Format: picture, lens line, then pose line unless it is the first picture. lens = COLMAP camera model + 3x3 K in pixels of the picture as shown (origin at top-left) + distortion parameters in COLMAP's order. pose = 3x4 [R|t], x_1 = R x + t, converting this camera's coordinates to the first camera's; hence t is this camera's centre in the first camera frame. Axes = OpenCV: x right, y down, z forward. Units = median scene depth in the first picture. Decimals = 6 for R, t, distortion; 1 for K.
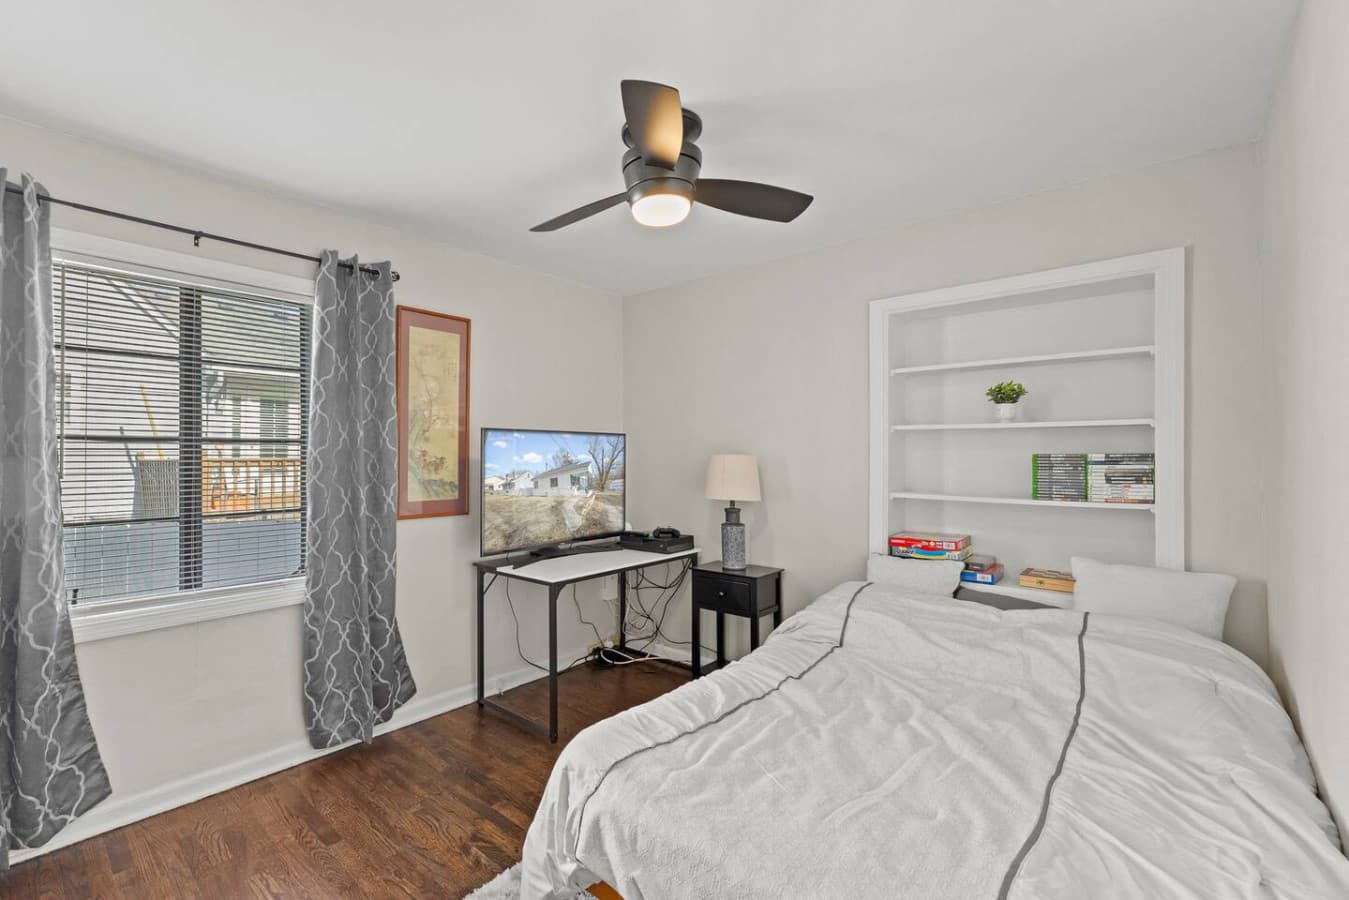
lens RADIAL K [[623.3, 0, 668.6], [0, 623.3, 449.3], [0, 0, 1]] dist [0.000225, 0.000050]
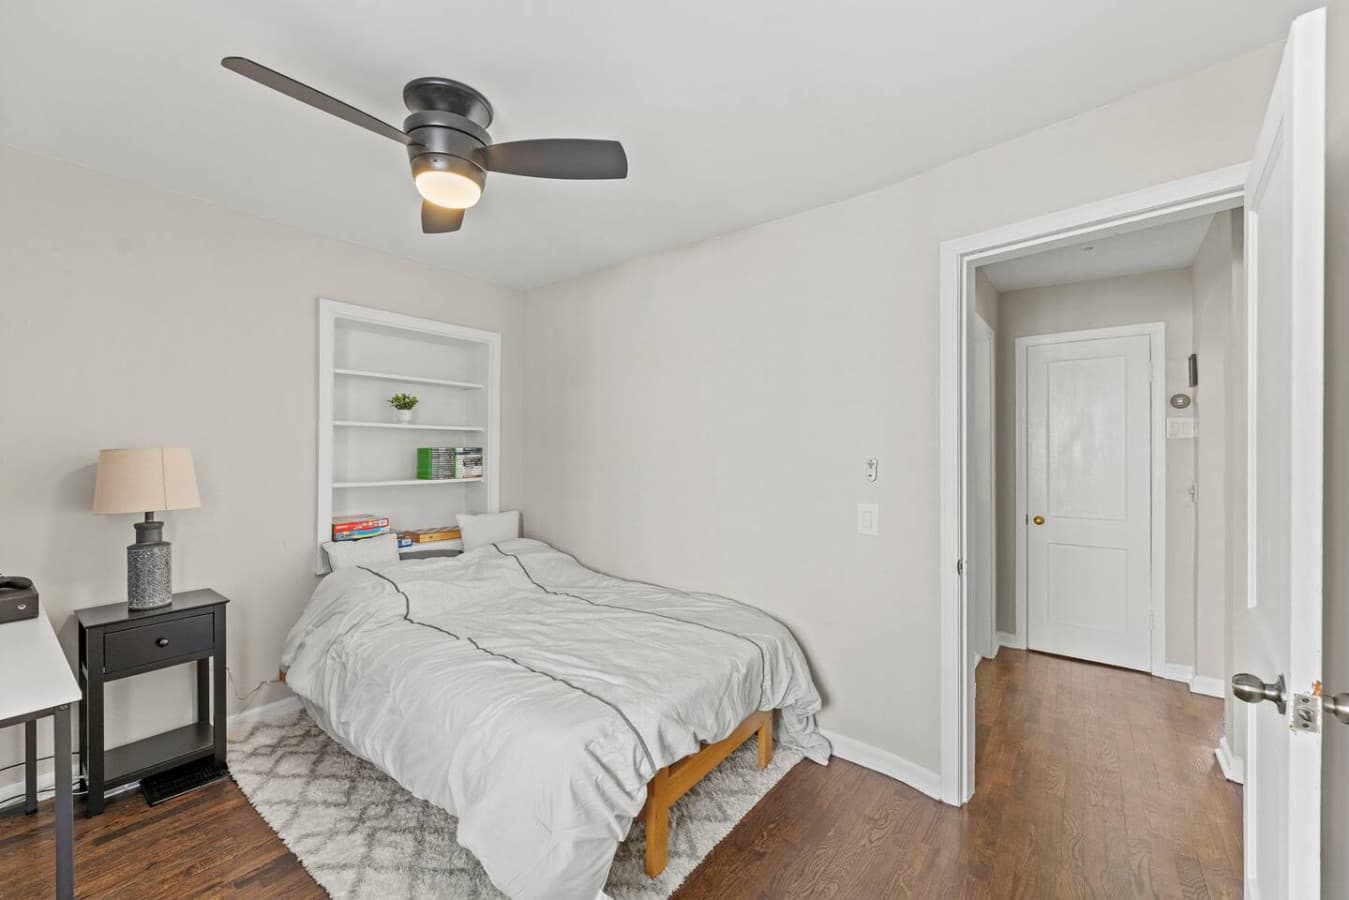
lens RADIAL K [[485.9, 0, 668.7], [0, 485.9, 450.7], [0, 0, 1]] dist [0.001052, 0.000051]
pose [[-0.016924, -0.003822, 0.999849, -0.545763], [-0.009636, 0.999947, 0.003659, 0.005039], [-0.999810, -0.009573, -0.016960, 0.487263]]
